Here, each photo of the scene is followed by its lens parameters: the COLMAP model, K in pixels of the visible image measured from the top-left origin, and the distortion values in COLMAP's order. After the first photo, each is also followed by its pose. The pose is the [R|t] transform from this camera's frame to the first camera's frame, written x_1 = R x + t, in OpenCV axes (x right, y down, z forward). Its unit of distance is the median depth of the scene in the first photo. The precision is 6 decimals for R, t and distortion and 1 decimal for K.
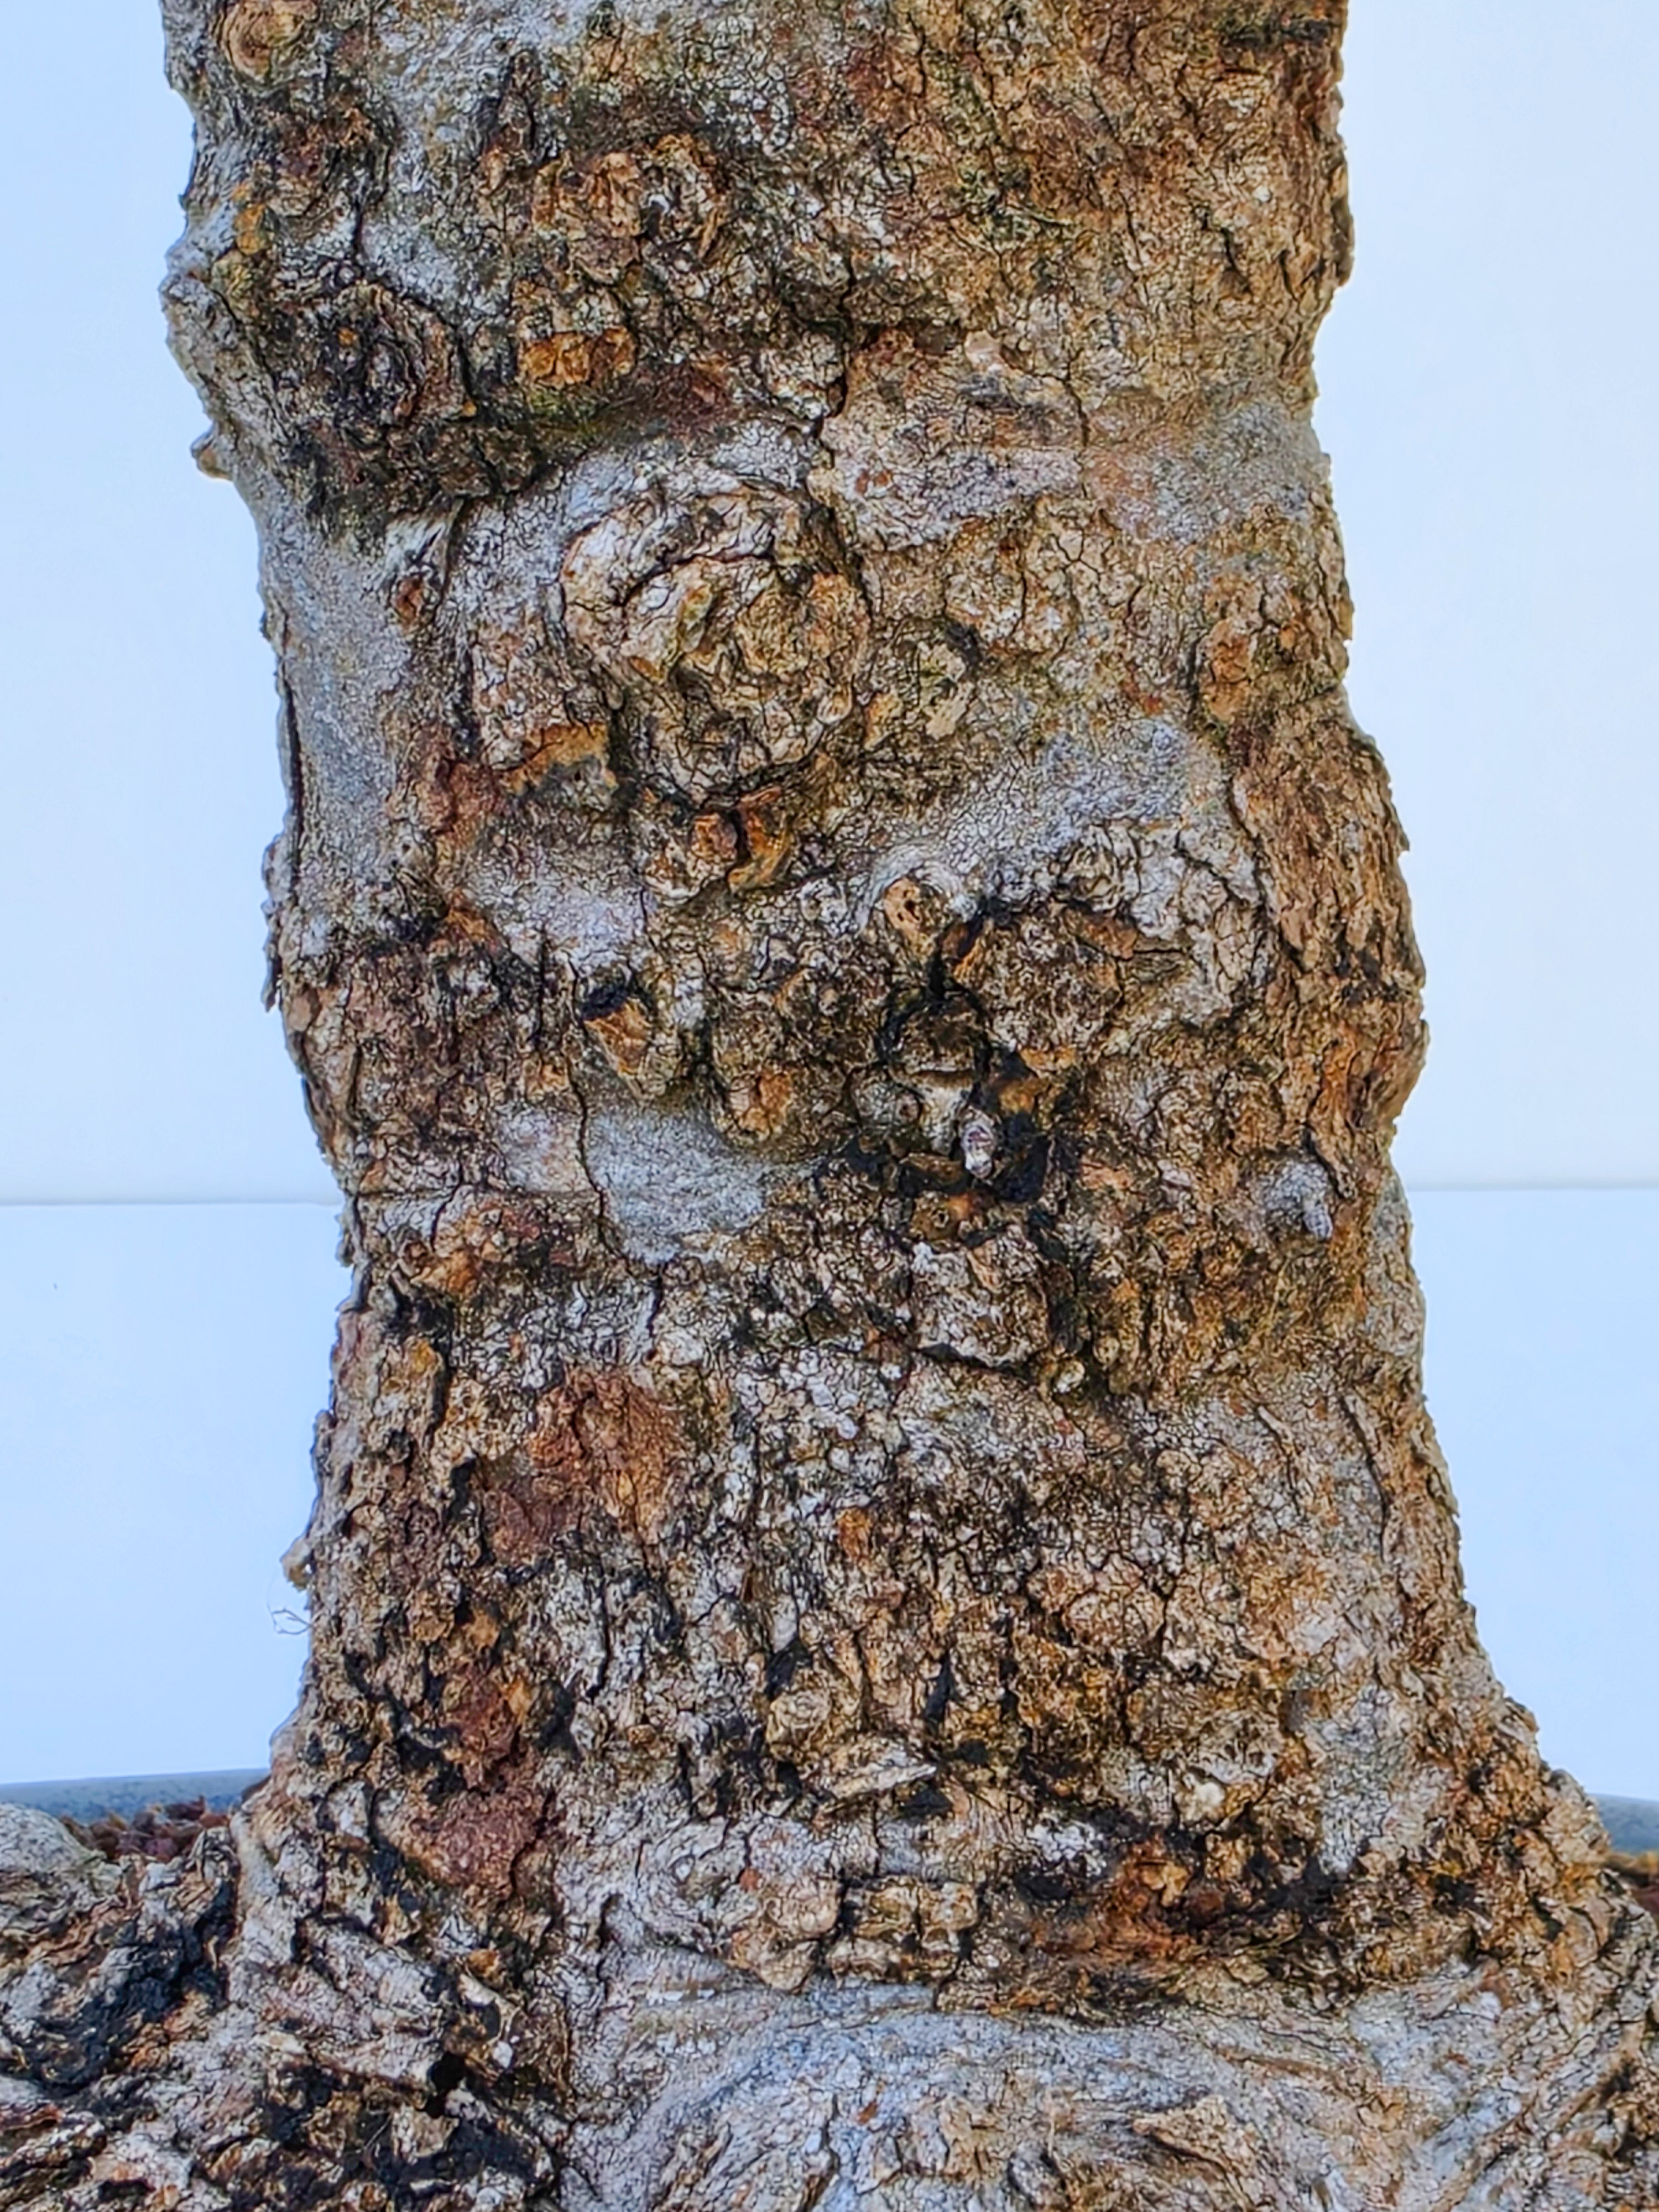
lens RADIAL K [[4530.9, 0, 834.3], [0, 4530.9, 1151.8], [0, 0, 1]] dist [0.012201, 0.659658]
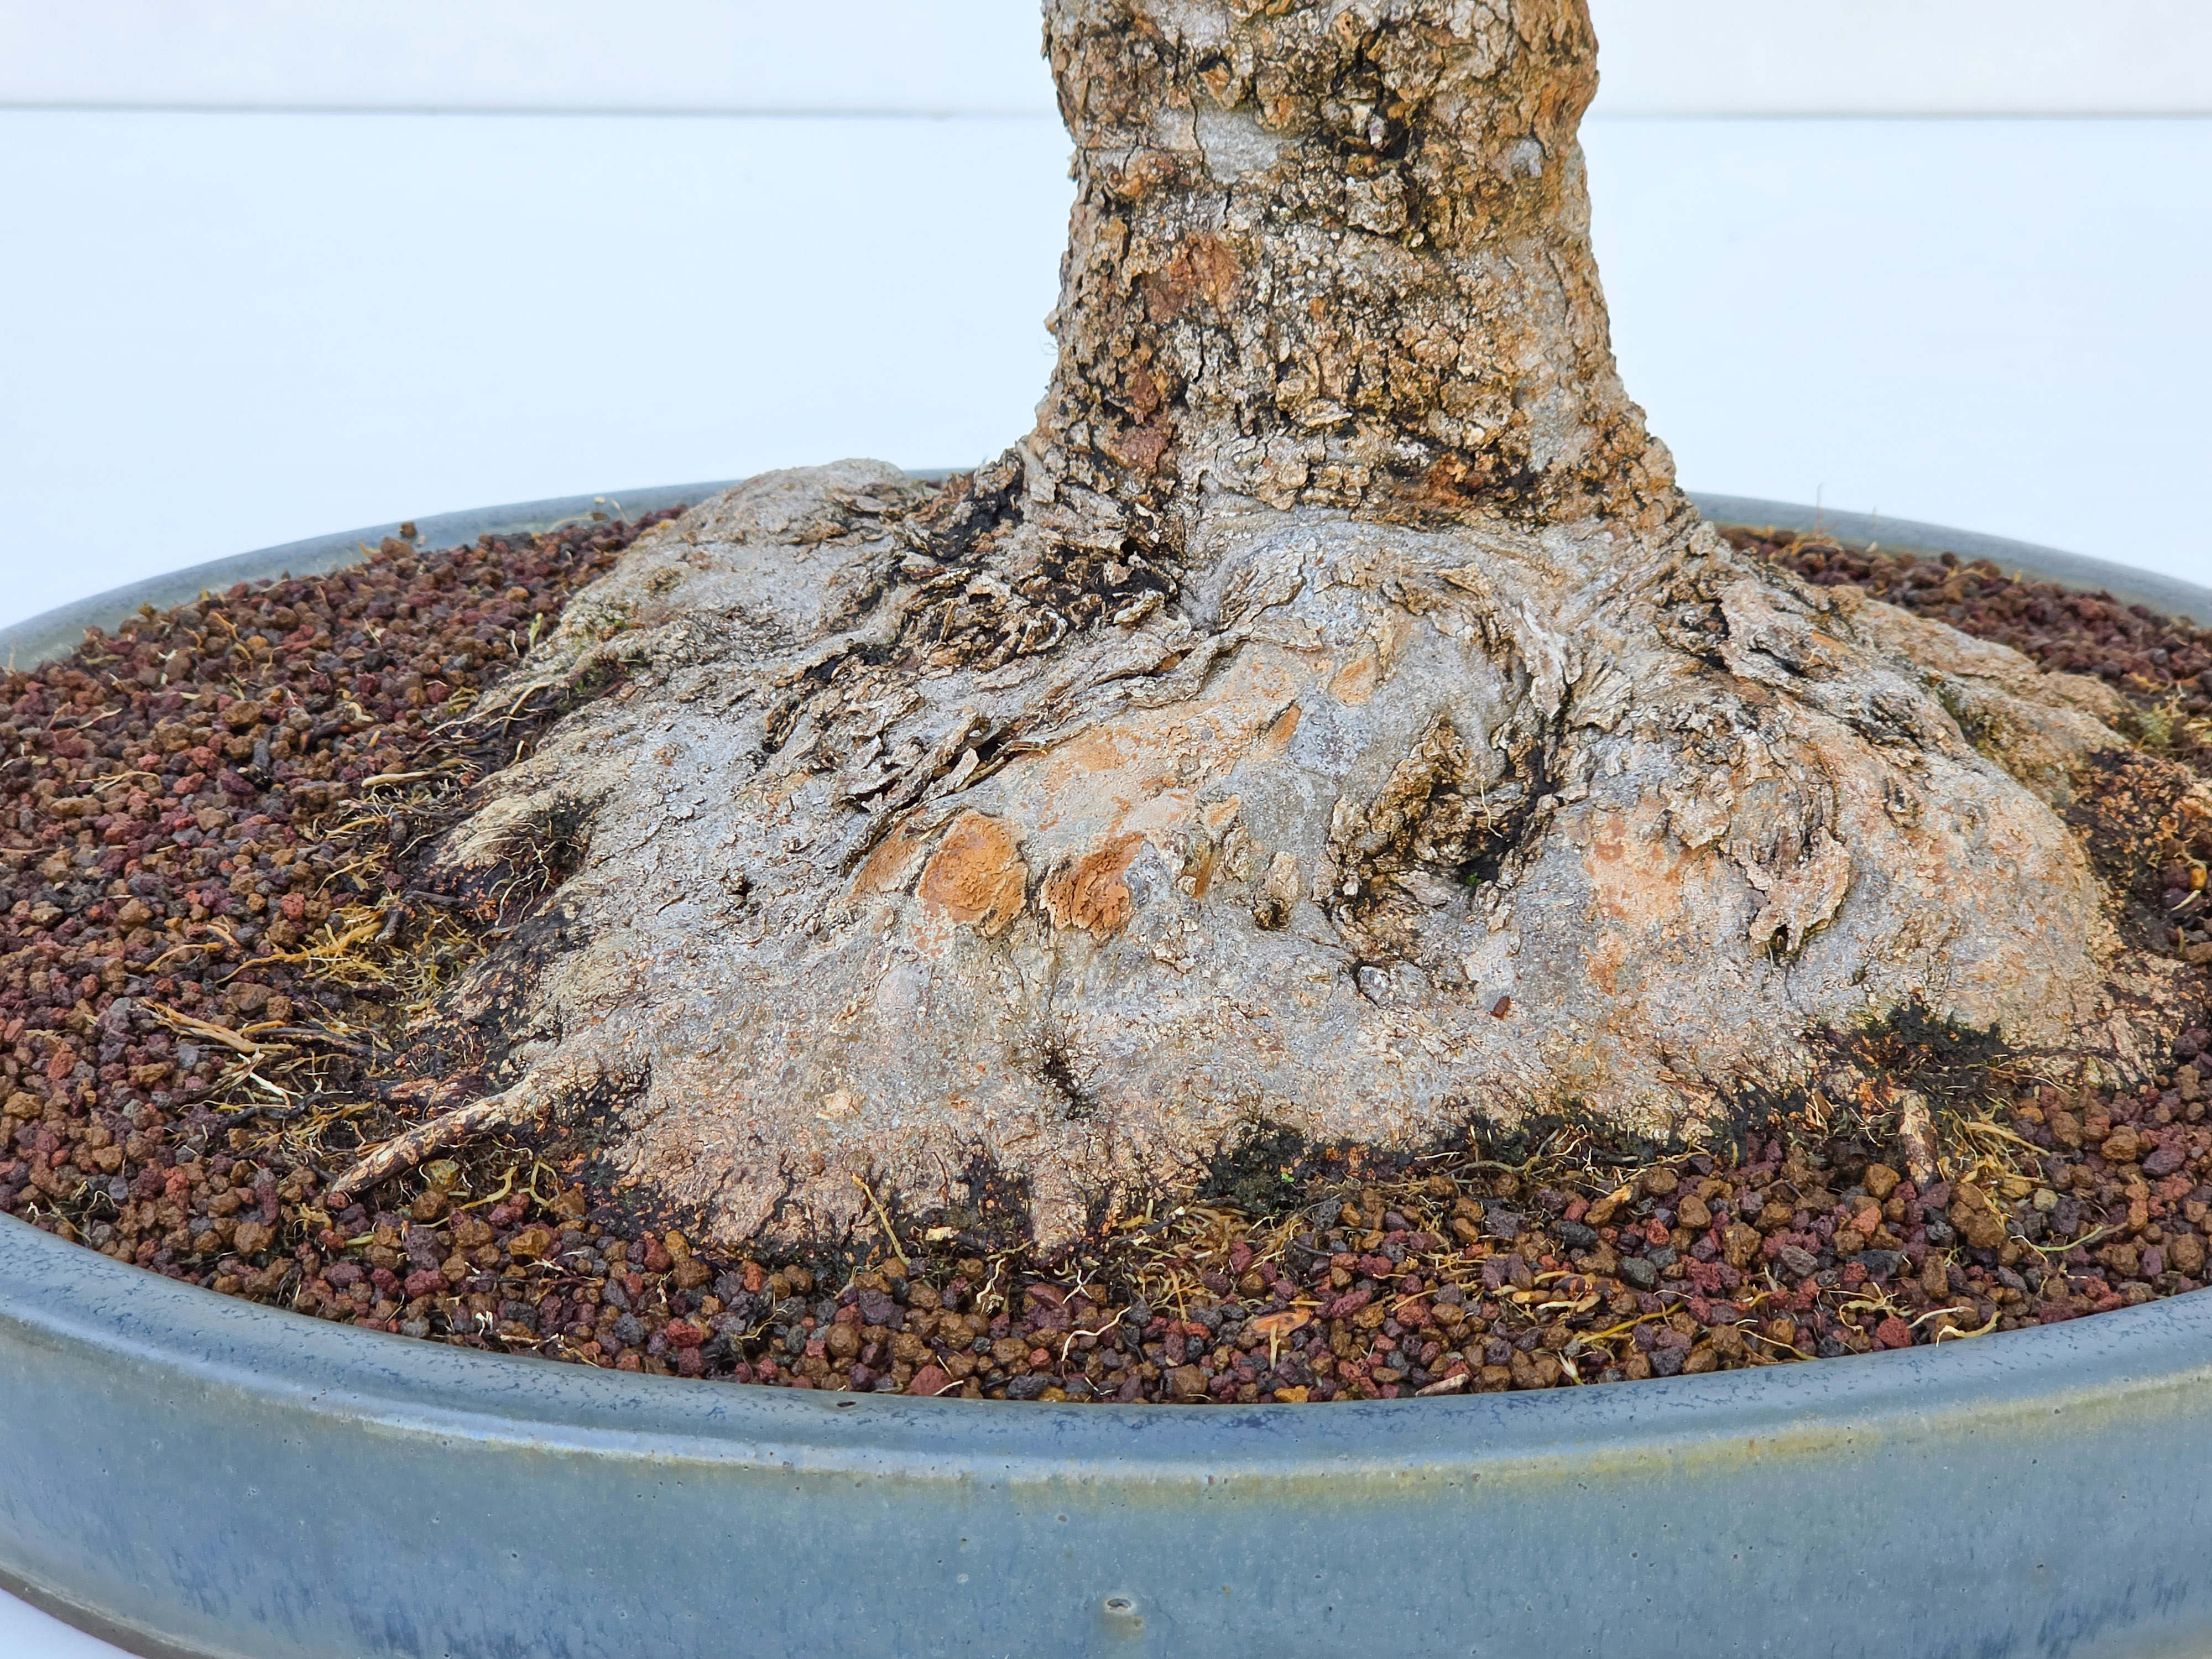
lens RADIAL K [[4629.7, 0, 1106.0], [0, 4629.7, 829.5], [0, 0, 1]] dist [-1.047410, 20.431653]
pose [[0.998941, 0.021388, -0.040726, -0.001996], [-0.014101, 0.985087, 0.171476, -0.045664], [0.043786, -0.170720, 0.984346, -1.214250]]
